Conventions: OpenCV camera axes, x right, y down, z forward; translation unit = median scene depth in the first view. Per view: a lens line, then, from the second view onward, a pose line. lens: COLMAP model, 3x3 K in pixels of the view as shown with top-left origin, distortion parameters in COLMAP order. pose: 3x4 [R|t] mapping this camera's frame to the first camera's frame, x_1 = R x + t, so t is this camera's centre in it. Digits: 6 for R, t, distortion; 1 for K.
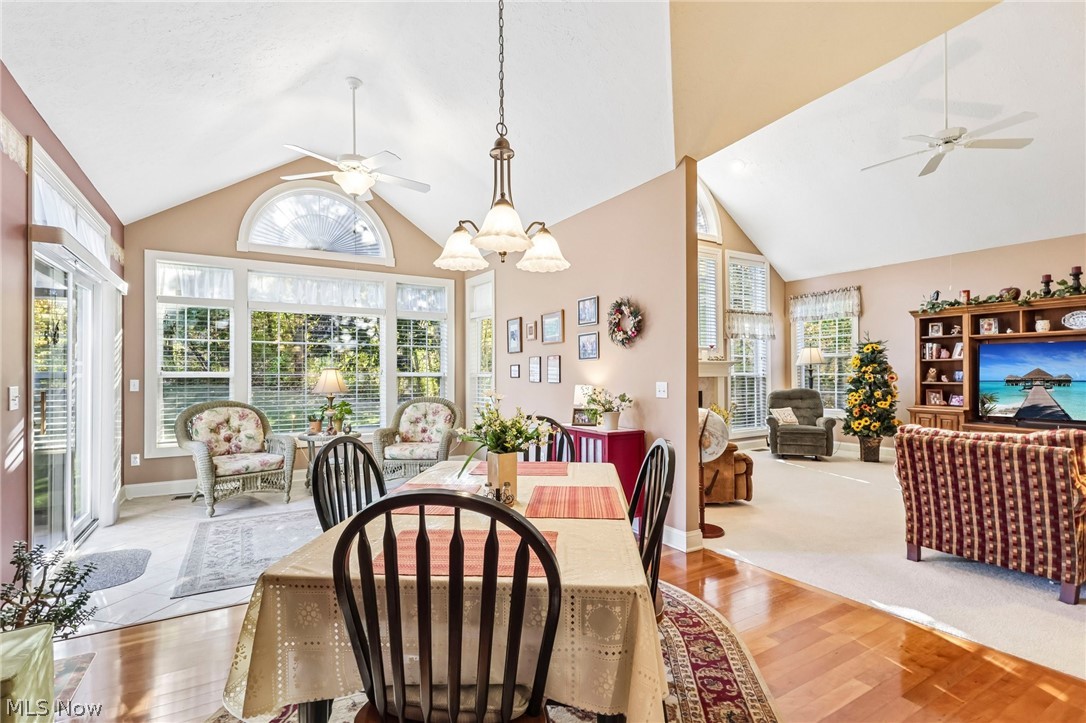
lens RADIAL K [[510.9, 0, 543.6], [0, 510.9, 371.7], [0, 0, 1]] dist [0.001502, -0.000856]
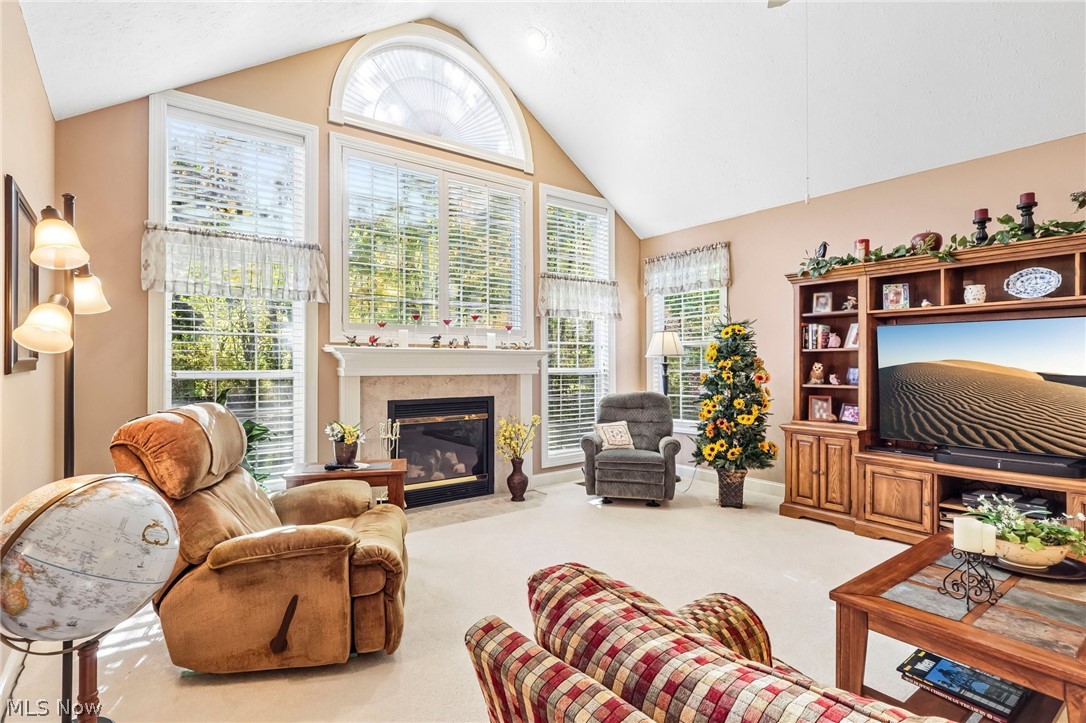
lens RADIAL K [[539.6, 0, 545.2], [0, 539.6, 364.2], [0, 0, 1]] dist [0.000794, -0.000287]
pose [[0.993959, 0.005802, 0.109599, 0.342881], [-0.005745, 0.999983, -0.000834, -0.002739], [-0.109602, 0.000199, 0.993976, 0.359620]]
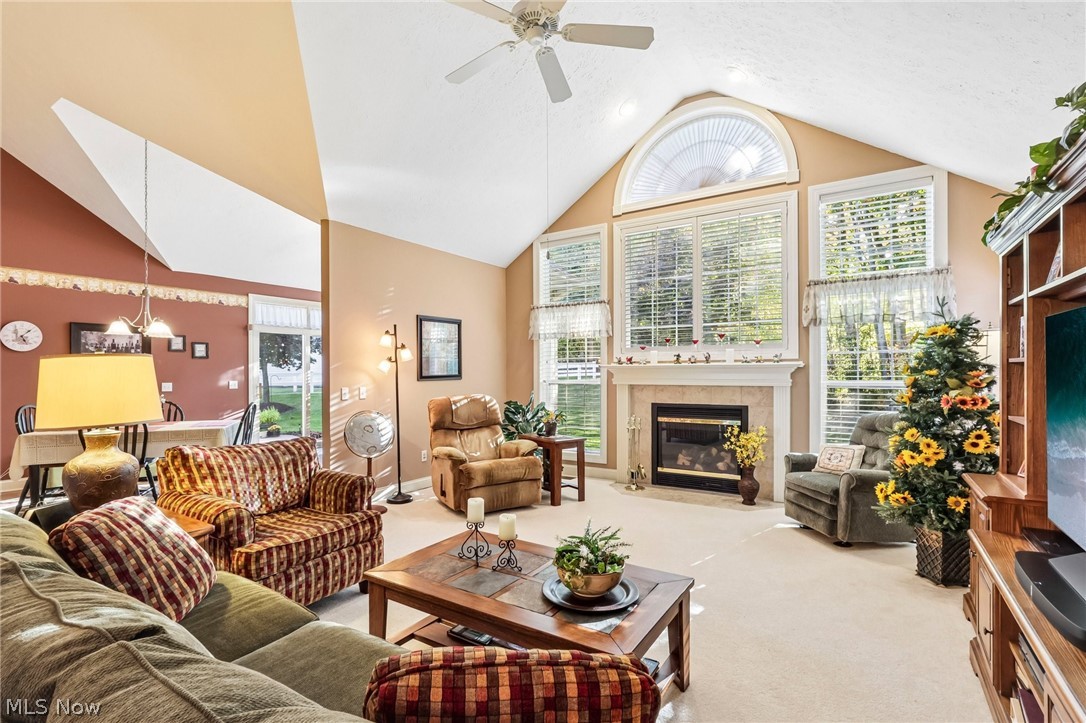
lens RADIAL K [[510.9, 0, 543.6], [0, 510.9, 371.7], [0, 0, 1]] dist [0.001502, -0.000856]
pose [[0.441792, 0.004016, -0.897108, 0.930973], [0.001024, 0.999987, 0.004980, -0.014568], [0.897117, -0.003119, 0.441783, 0.503558]]
